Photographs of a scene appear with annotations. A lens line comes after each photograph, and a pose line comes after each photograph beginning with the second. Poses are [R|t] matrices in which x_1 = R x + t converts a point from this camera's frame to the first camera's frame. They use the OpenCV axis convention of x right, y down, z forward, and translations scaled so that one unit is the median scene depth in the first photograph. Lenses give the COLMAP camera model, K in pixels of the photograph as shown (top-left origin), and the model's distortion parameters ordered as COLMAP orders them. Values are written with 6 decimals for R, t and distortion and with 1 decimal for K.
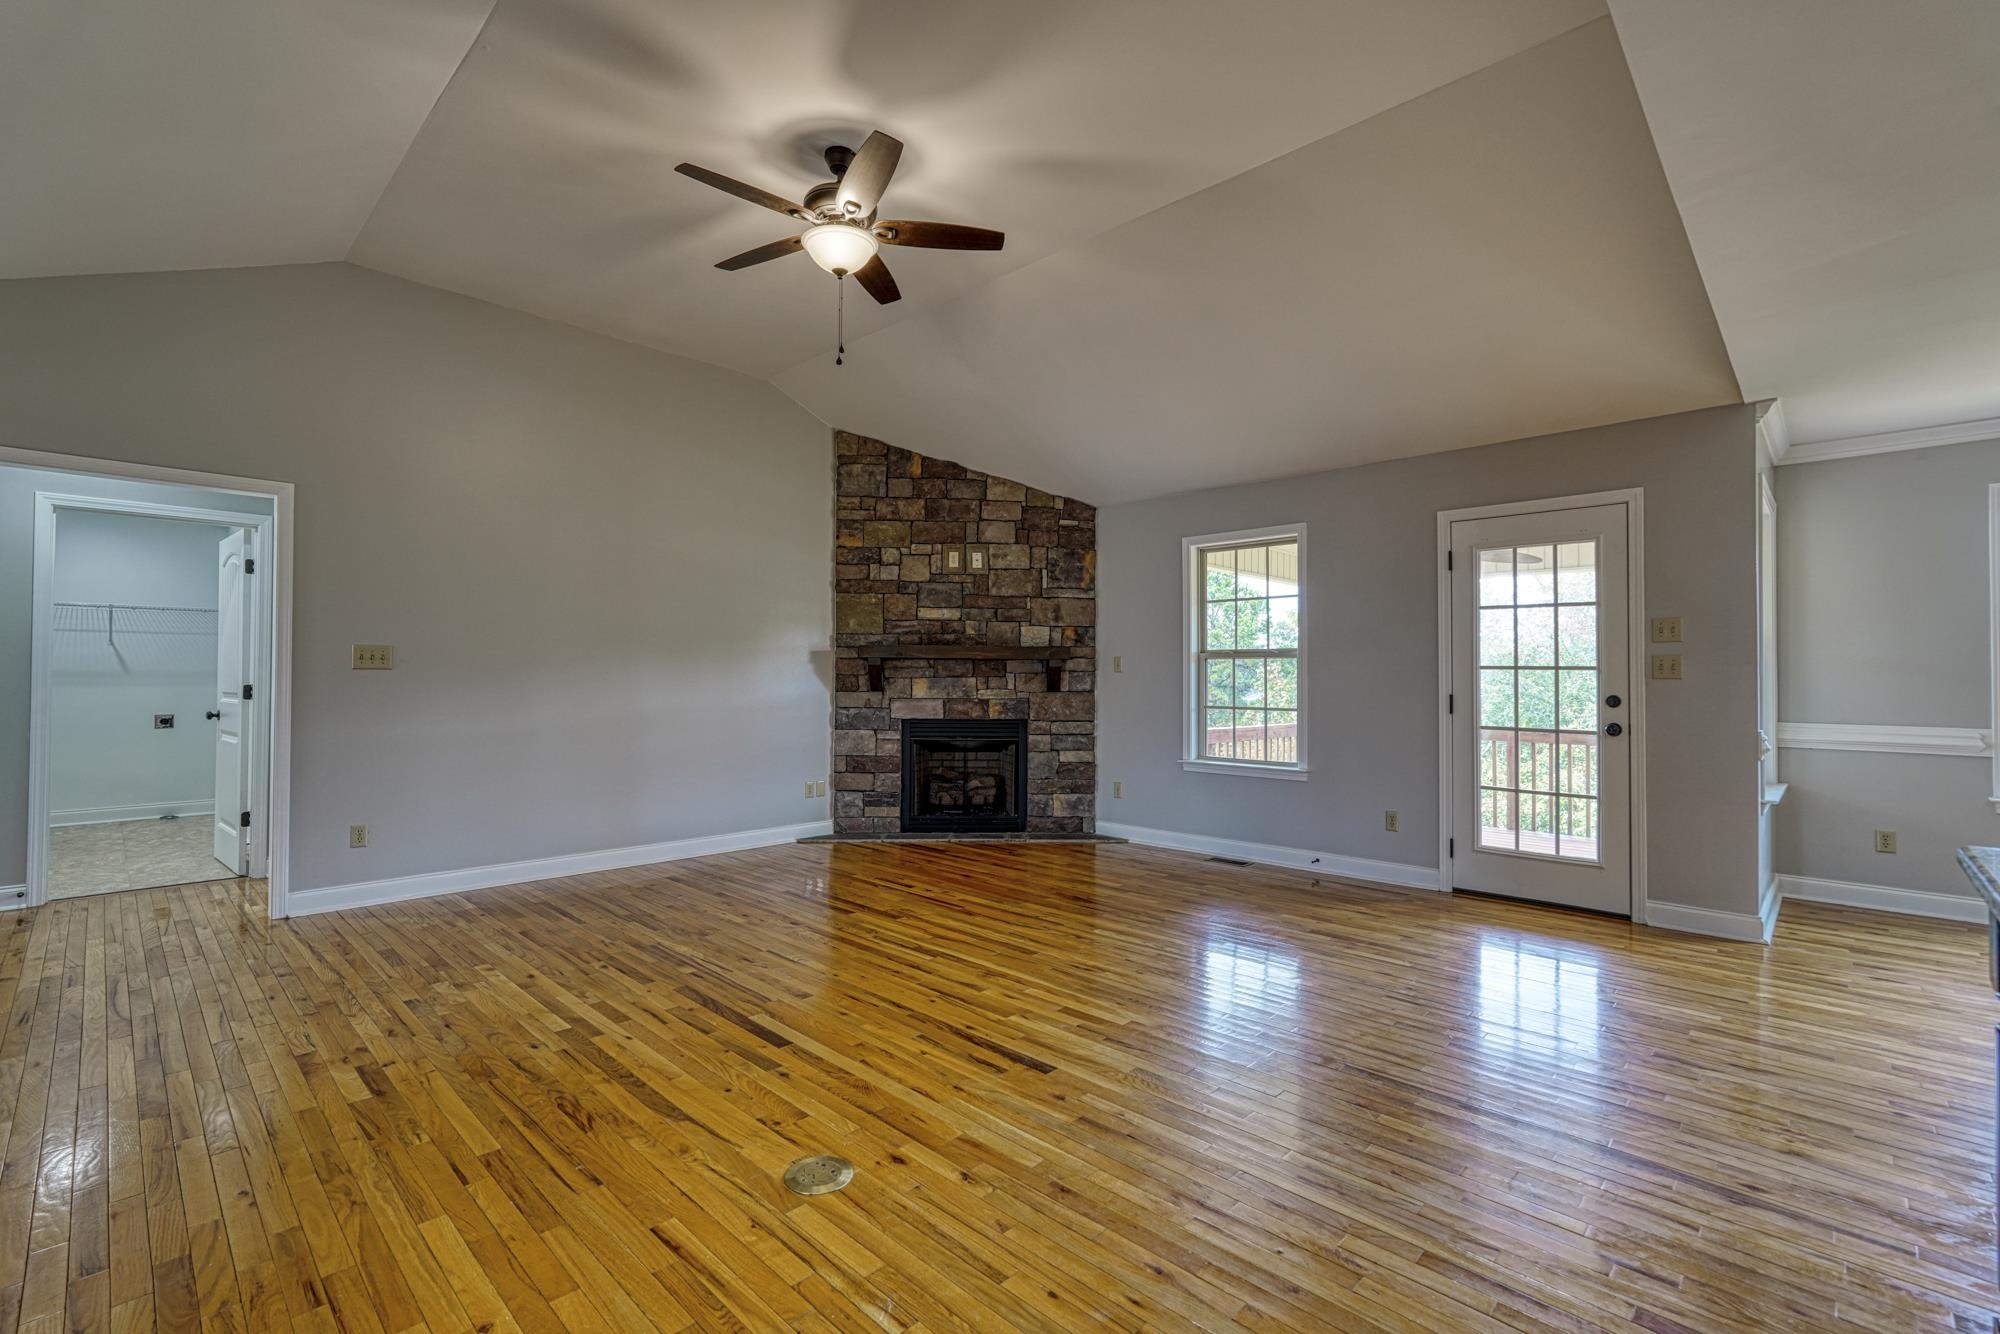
lens RADIAL K [[881.4, 0, 993.8], [0, 881.4, 662.6], [0, 0, 1]] dist [-0.014374, 0.007895]
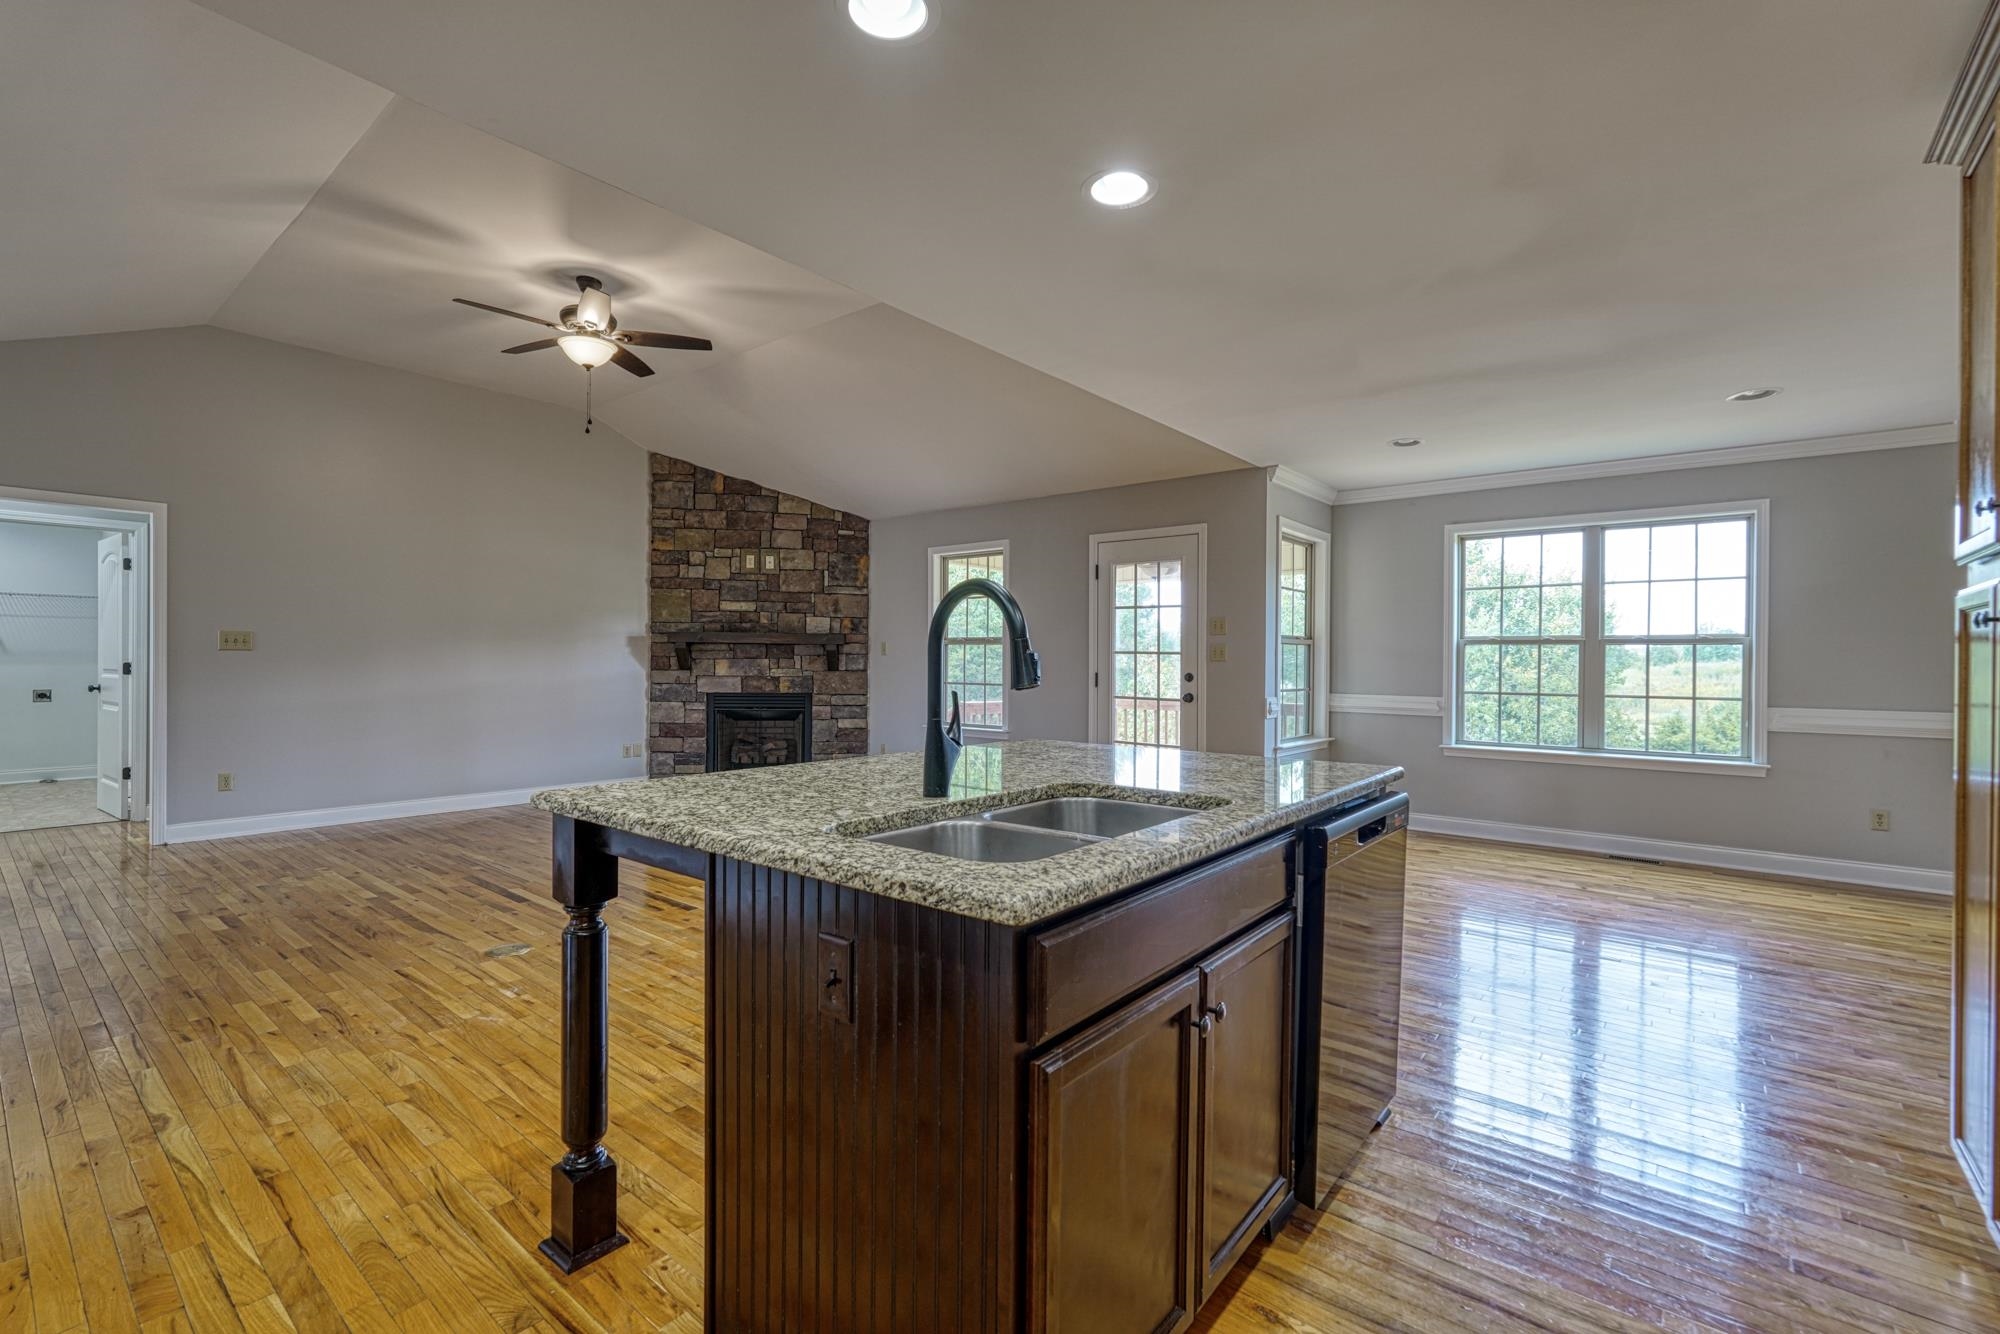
lens RADIAL K [[881.4, 0, 993.8], [0, 881.4, 662.6], [0, 0, 1]] dist [-0.014374, 0.007895]
pose [[0.996443, 0.003192, 0.084211, 0.188098], [-0.004822, 0.999805, 0.019164, -0.002776], [-0.084133, -0.019502, 0.996264, -0.240460]]
